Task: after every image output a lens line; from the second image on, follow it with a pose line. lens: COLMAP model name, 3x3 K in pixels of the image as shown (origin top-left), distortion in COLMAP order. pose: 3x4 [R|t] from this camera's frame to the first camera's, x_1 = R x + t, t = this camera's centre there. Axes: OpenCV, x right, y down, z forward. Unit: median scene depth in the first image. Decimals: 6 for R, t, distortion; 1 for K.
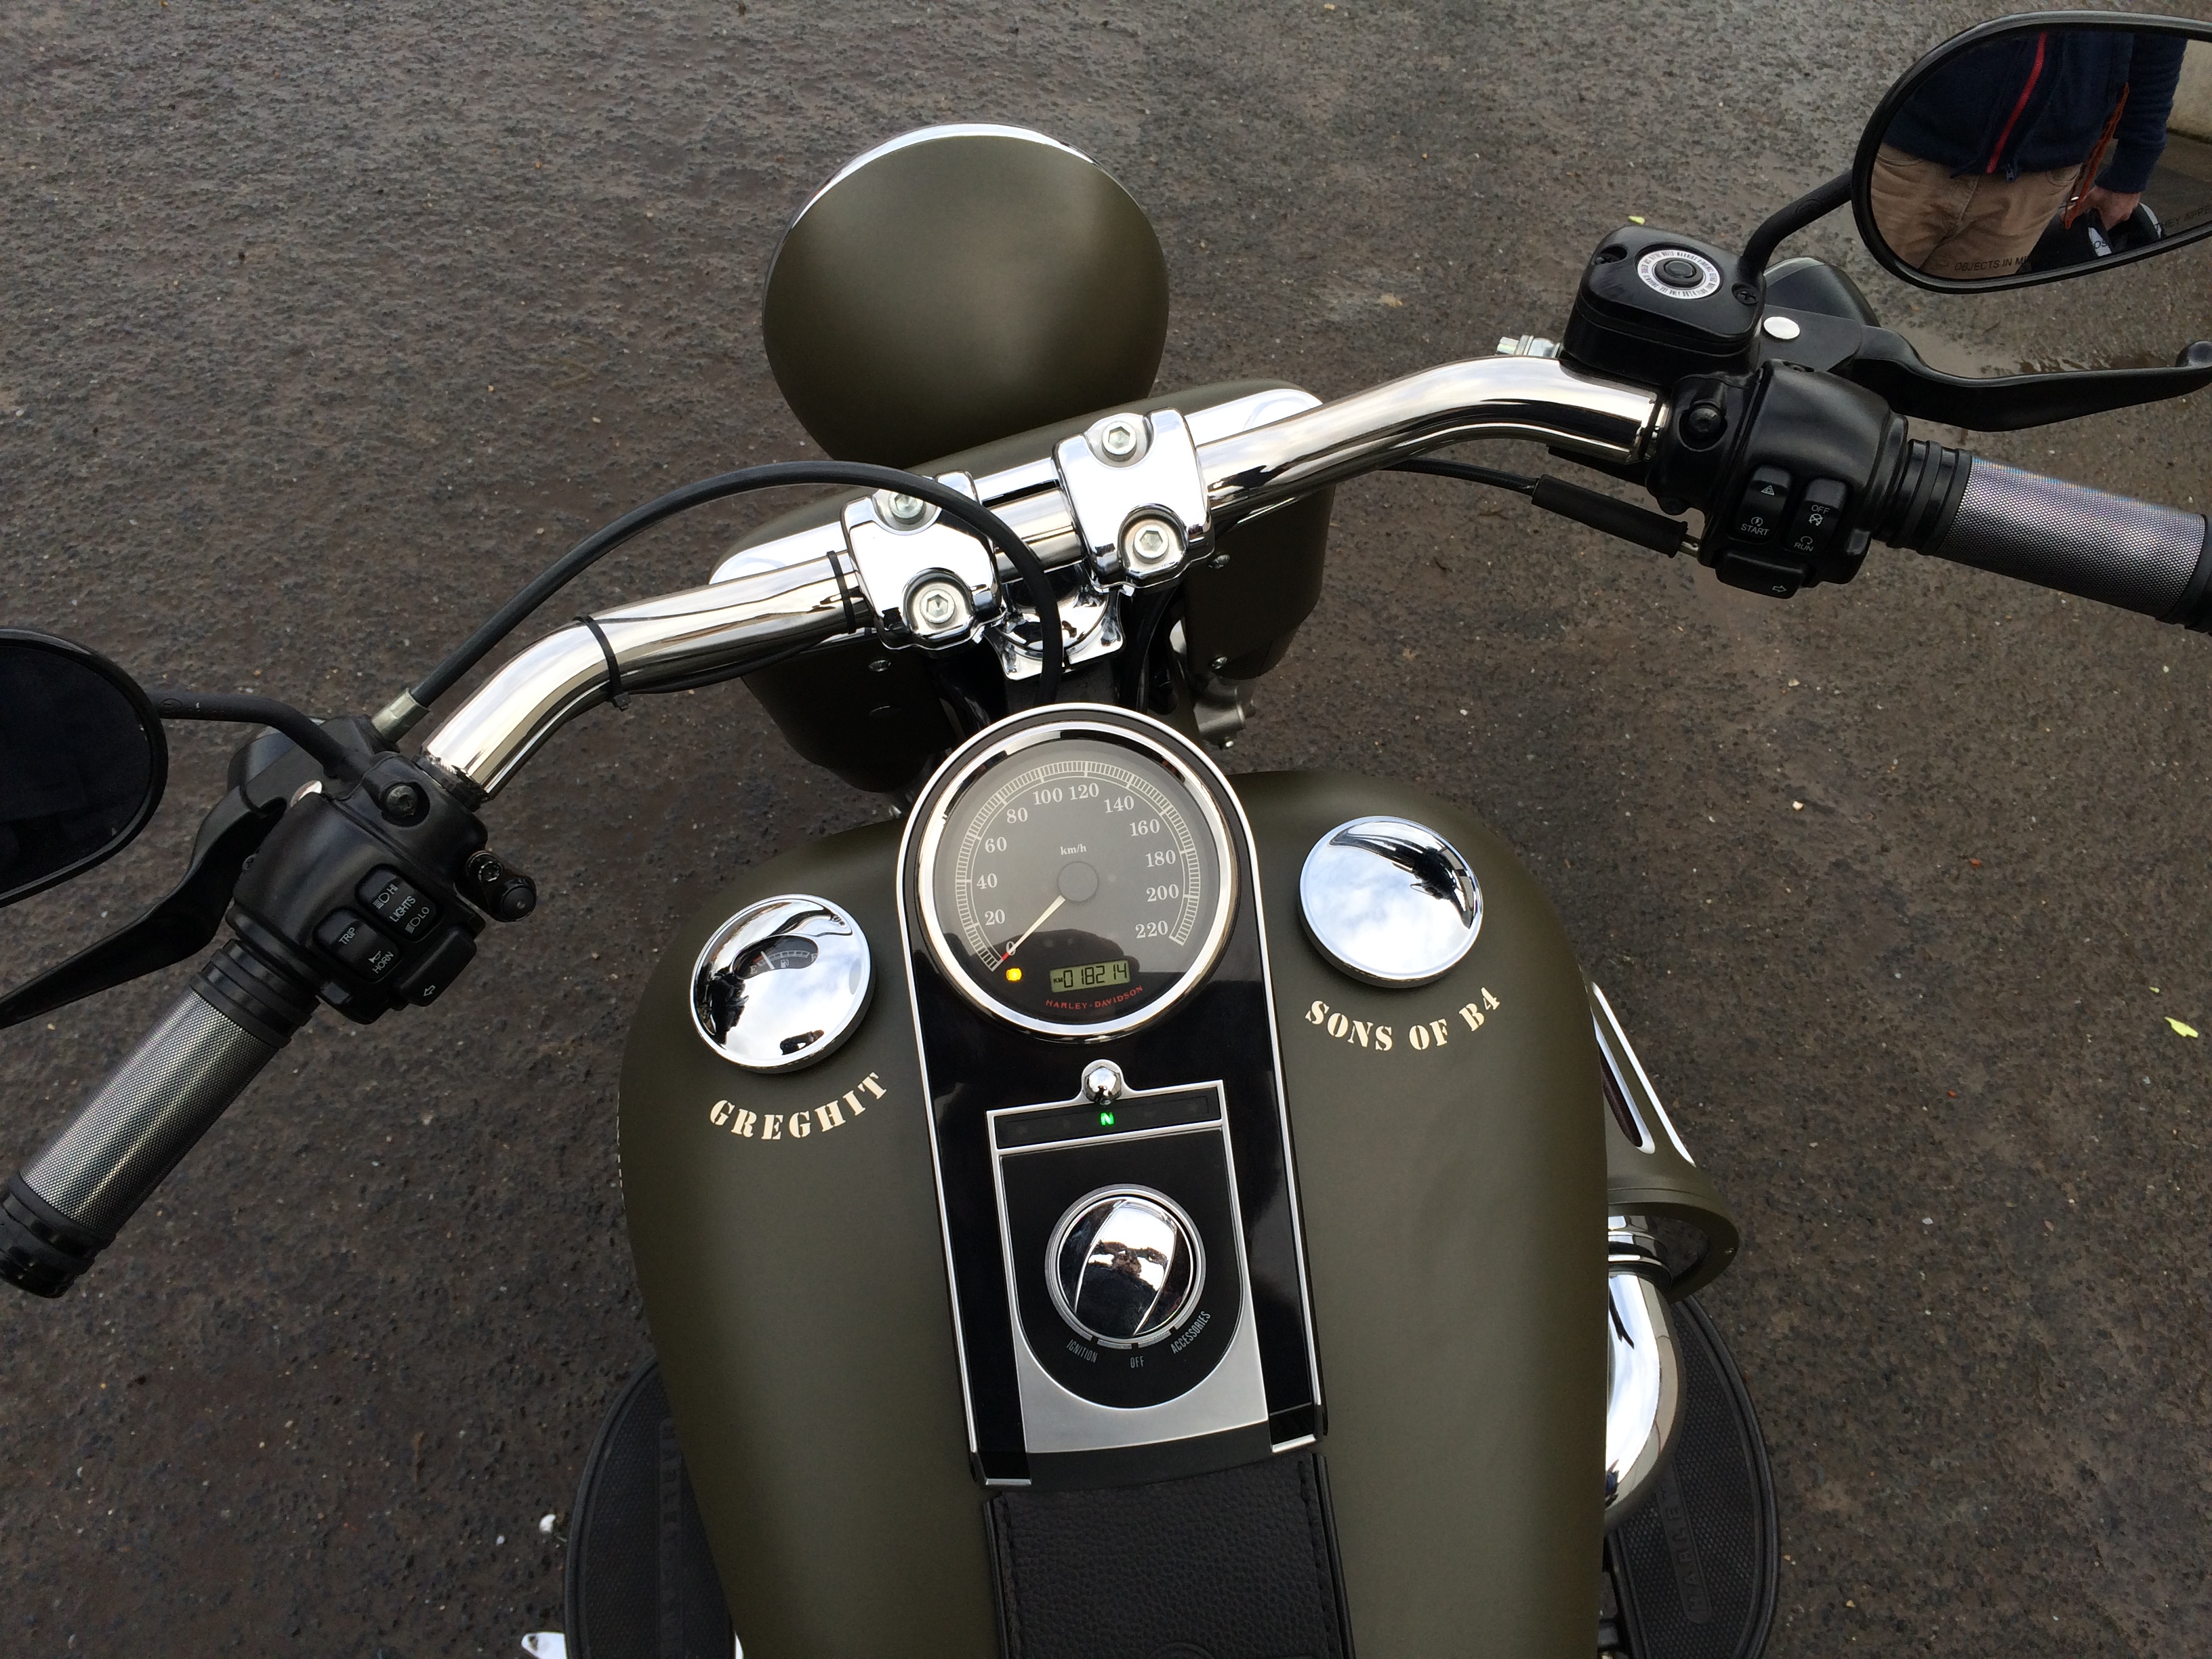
lens RADIAL K [[1961.5, 0, 1112.8], [0, 1961.5, 822.7], [0, 0, 1]] dist [0.014788, -0.039621]
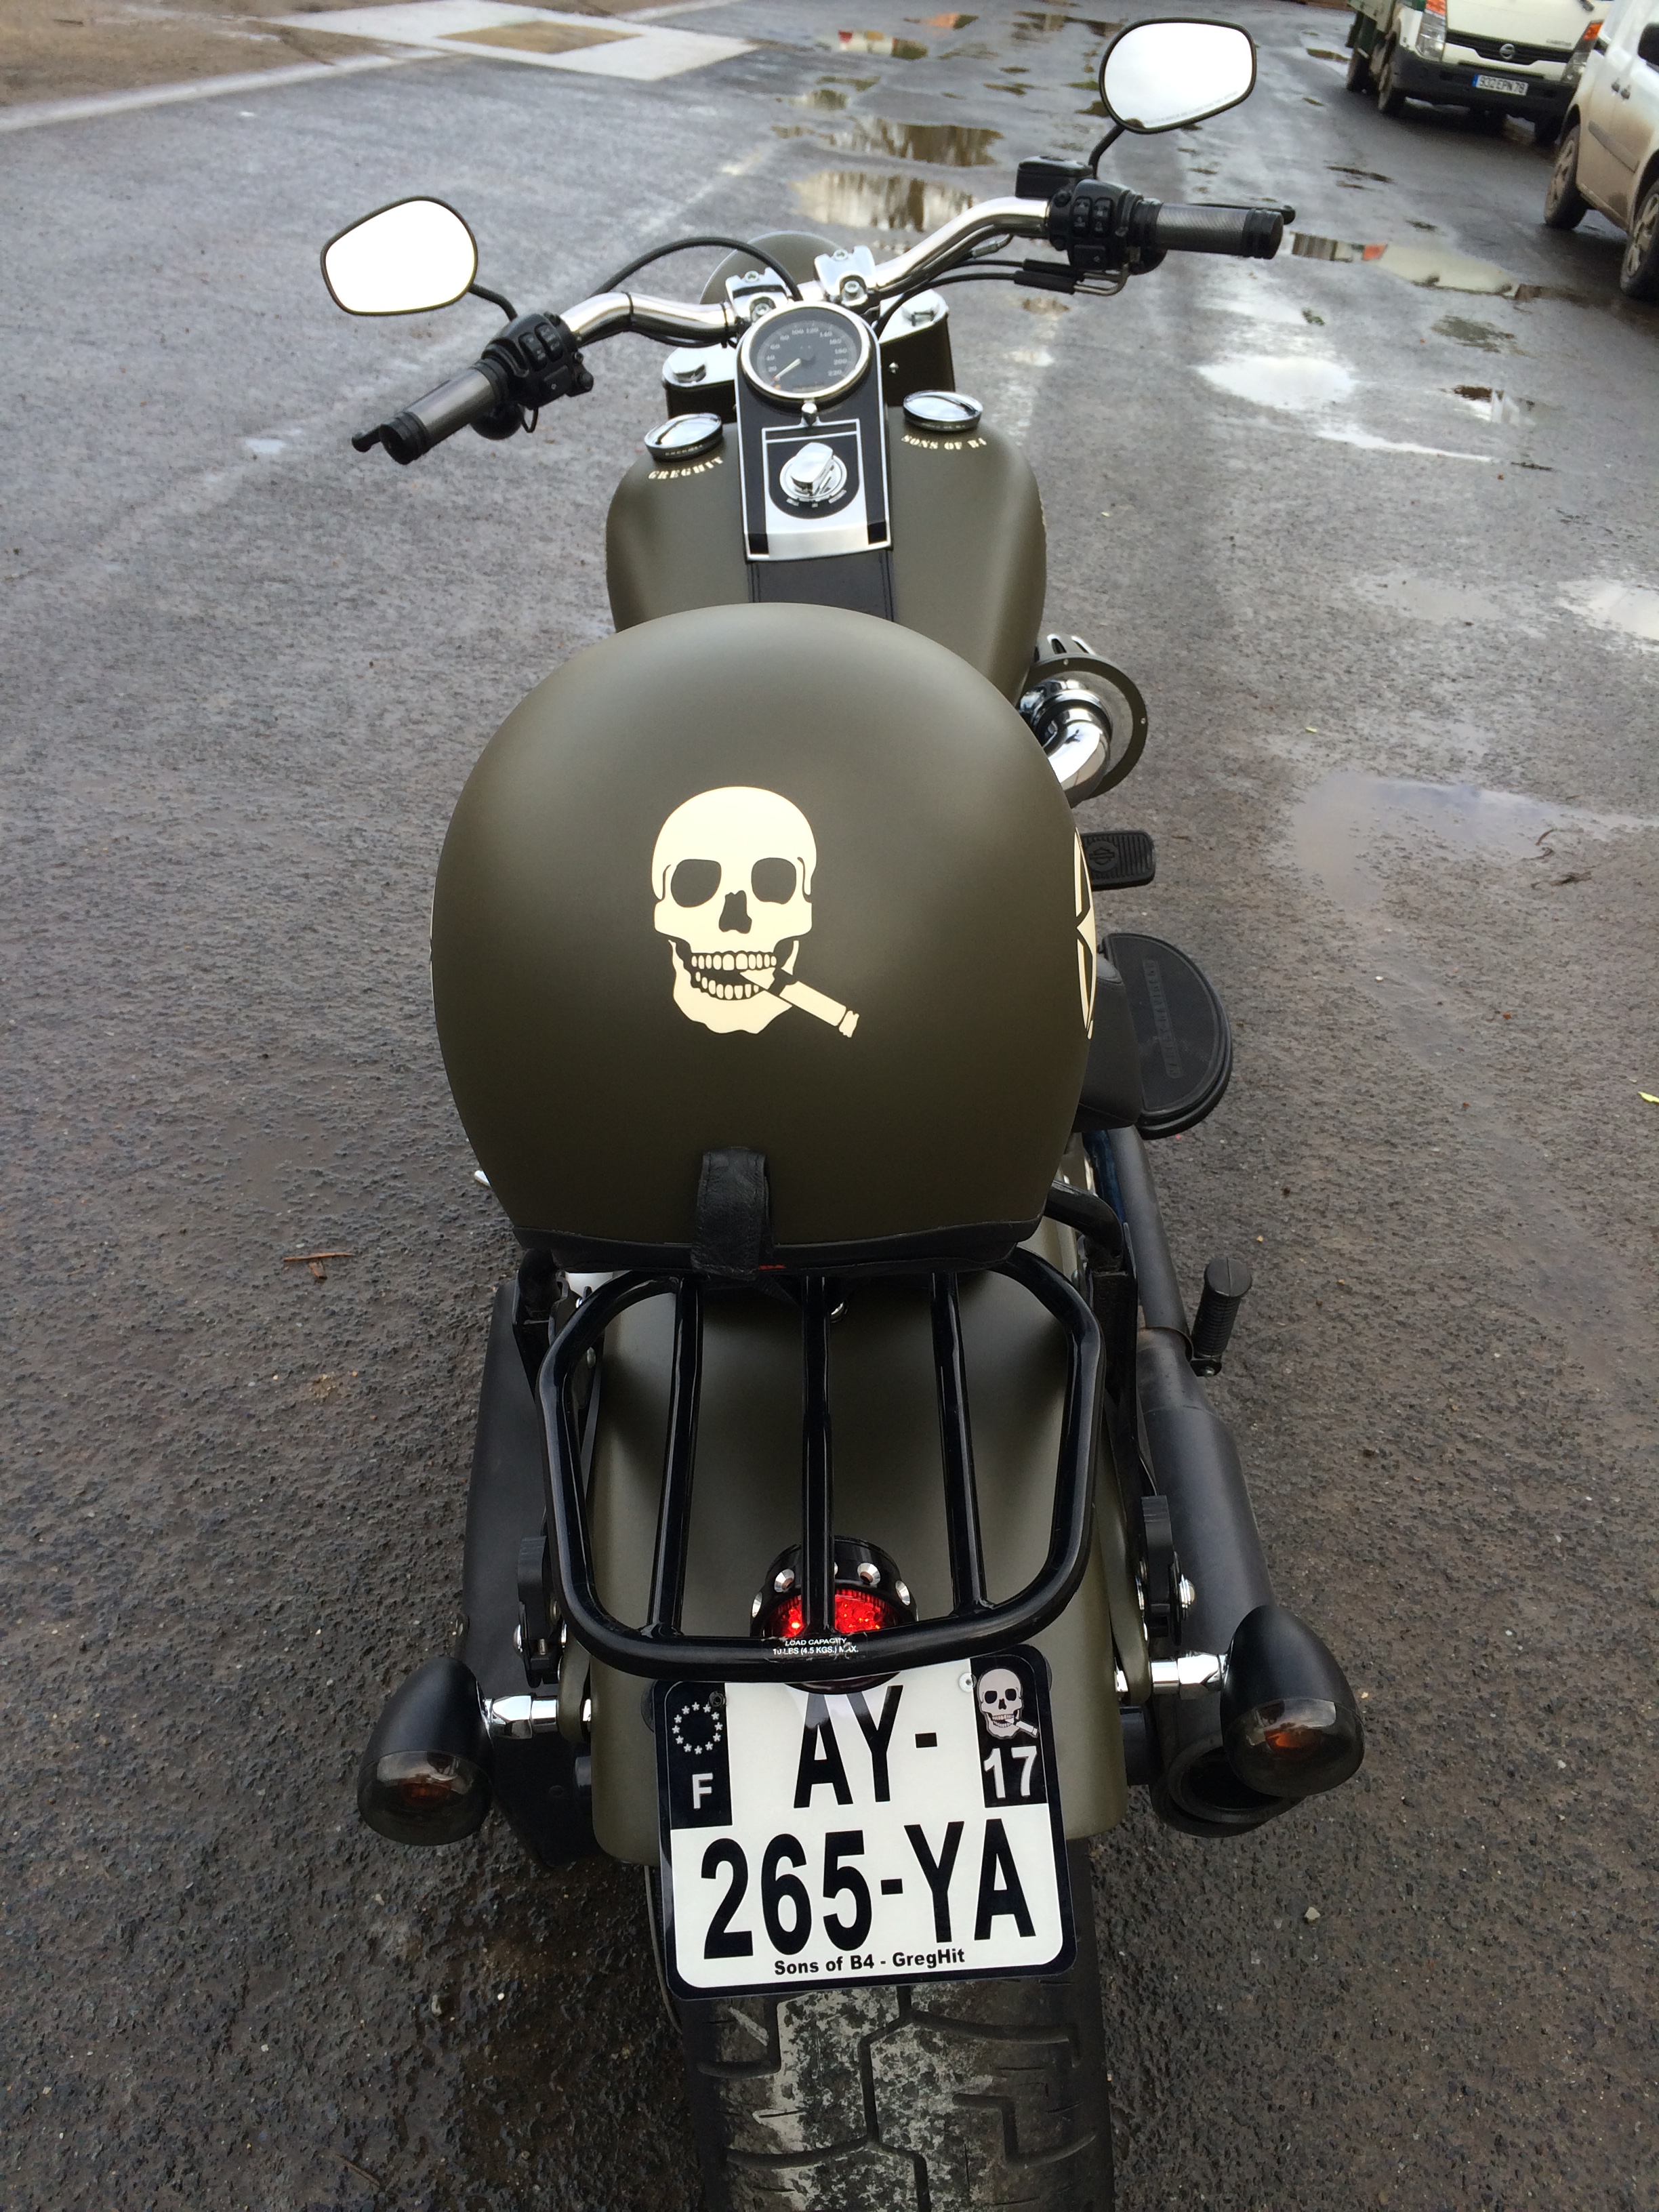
lens RADIAL K [[1961.5, 0, 827.4], [0, 1961.5, 1113.4], [0, 0, 1]] dist [0.014788, -0.039621]
pose [[0.993782, 0.039352, -0.104155, 0.288000], [-0.072595, 0.938287, -0.338153, 1.669352], [0.084421, 0.343612, 0.935310, -0.942075]]
